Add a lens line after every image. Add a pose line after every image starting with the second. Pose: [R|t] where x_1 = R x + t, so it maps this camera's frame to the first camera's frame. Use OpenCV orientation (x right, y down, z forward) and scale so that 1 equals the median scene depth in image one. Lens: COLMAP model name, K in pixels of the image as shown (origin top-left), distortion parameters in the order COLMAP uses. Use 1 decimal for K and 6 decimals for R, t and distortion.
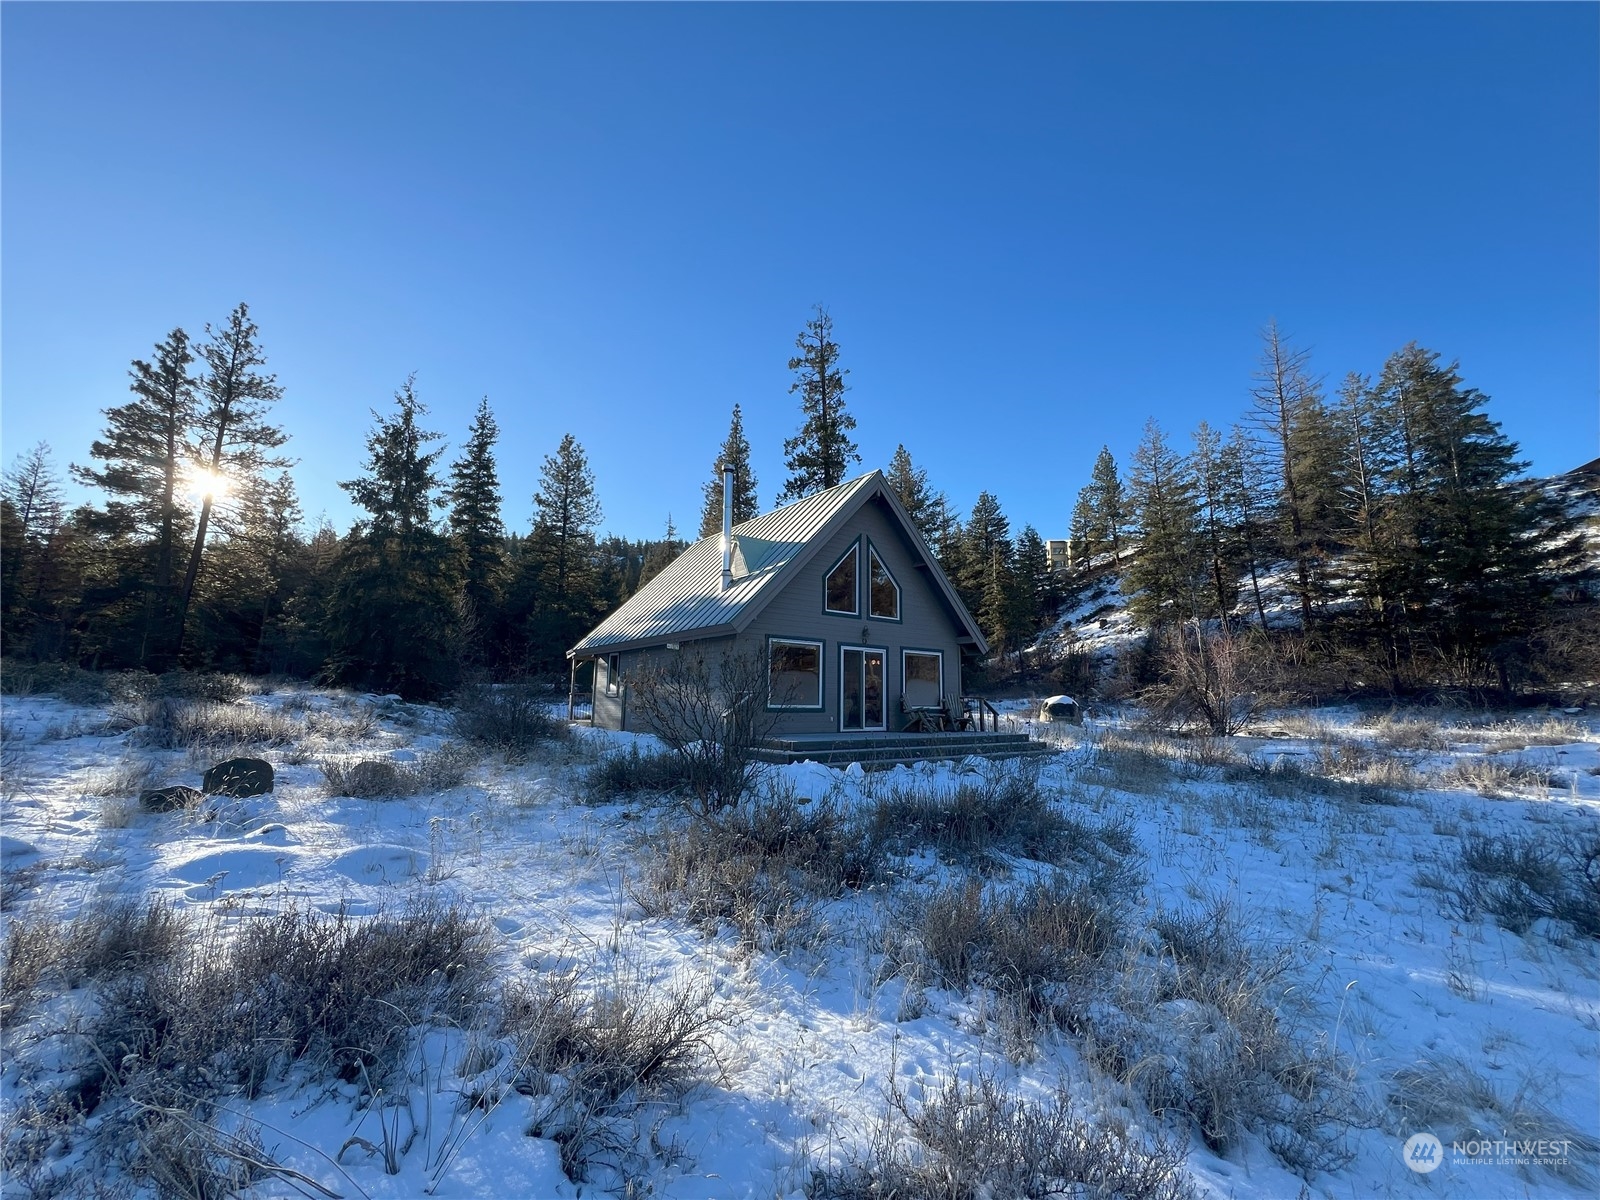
lens RADIAL K [[637.4, 0, 800.8], [0, 637.4, 599.0], [0, 0, 1]] dist [-0.001758, -0.000520]
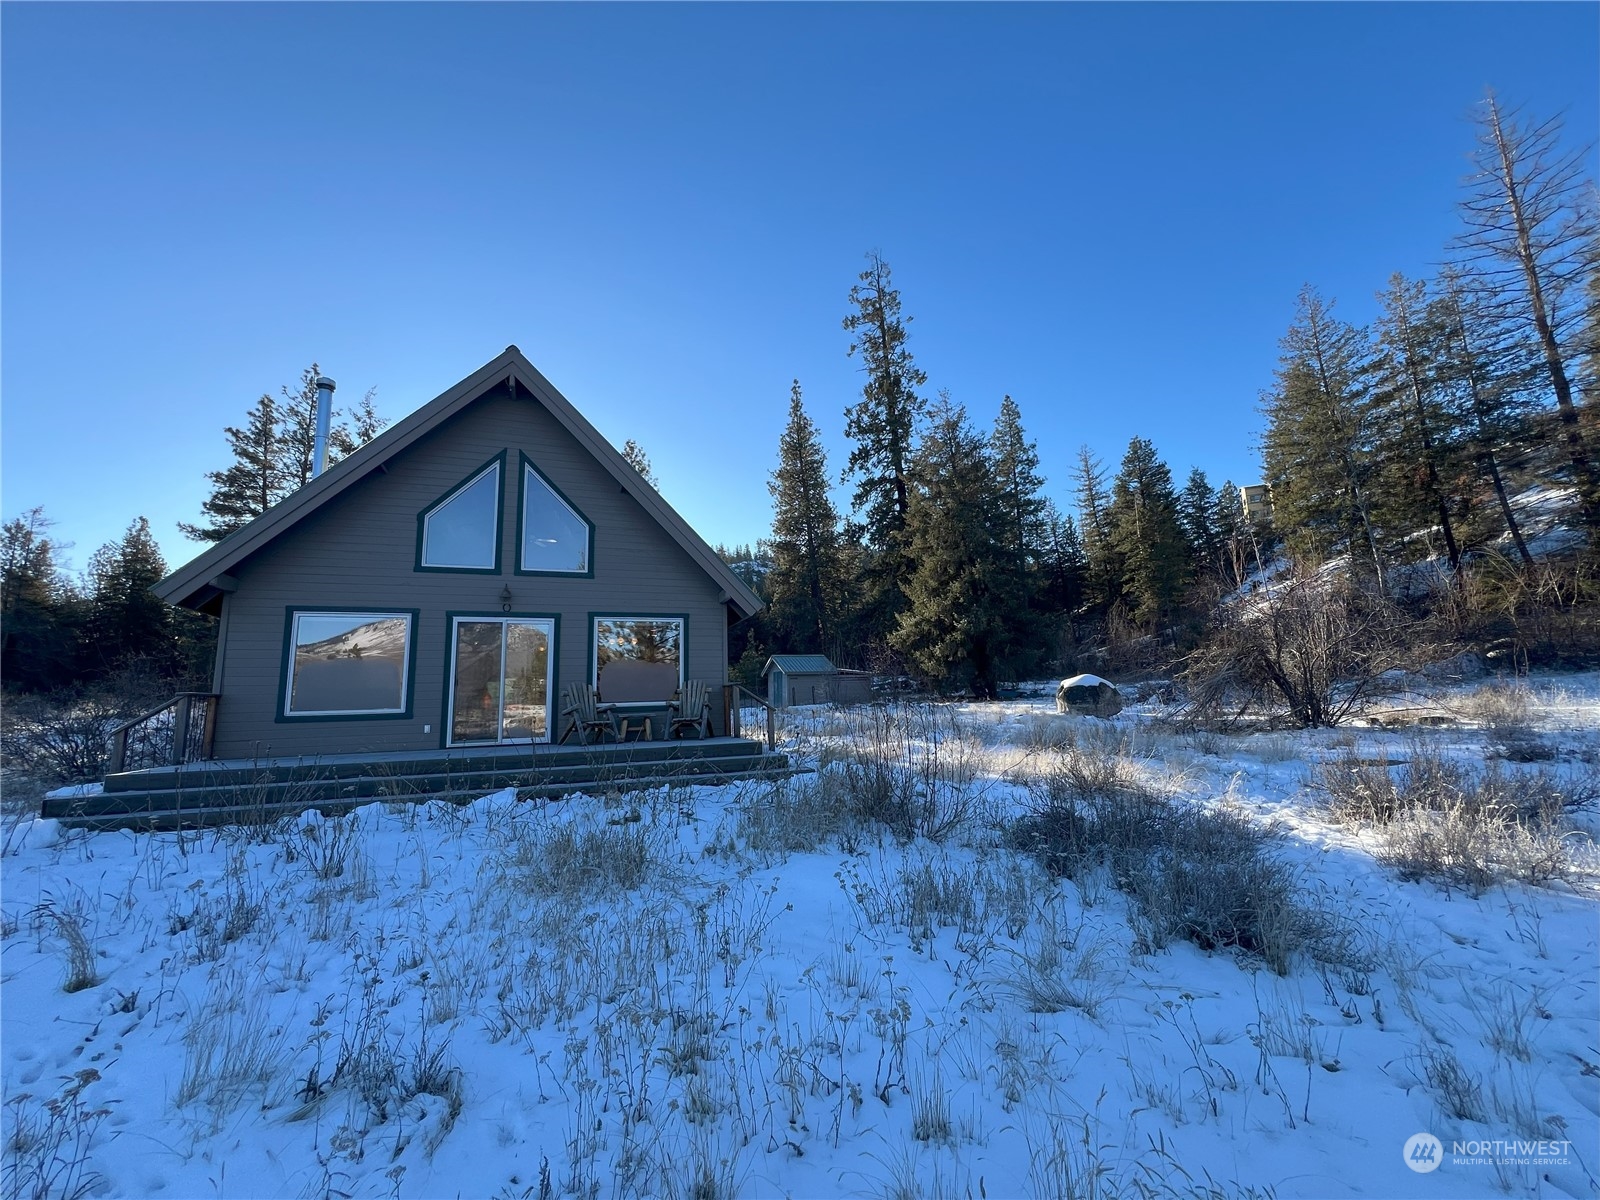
lens RADIAL K [[637.1, 0, 799.2], [0, 637.1, 600.2], [0, 0, 1]] dist [-0.000857, -0.000222]
pose [[0.954578, -0.088268, -0.284586, 0.234947], [0.089135, 0.995970, -0.009931, 0.037439], [0.284316, -0.015886, 0.958599, 0.185267]]
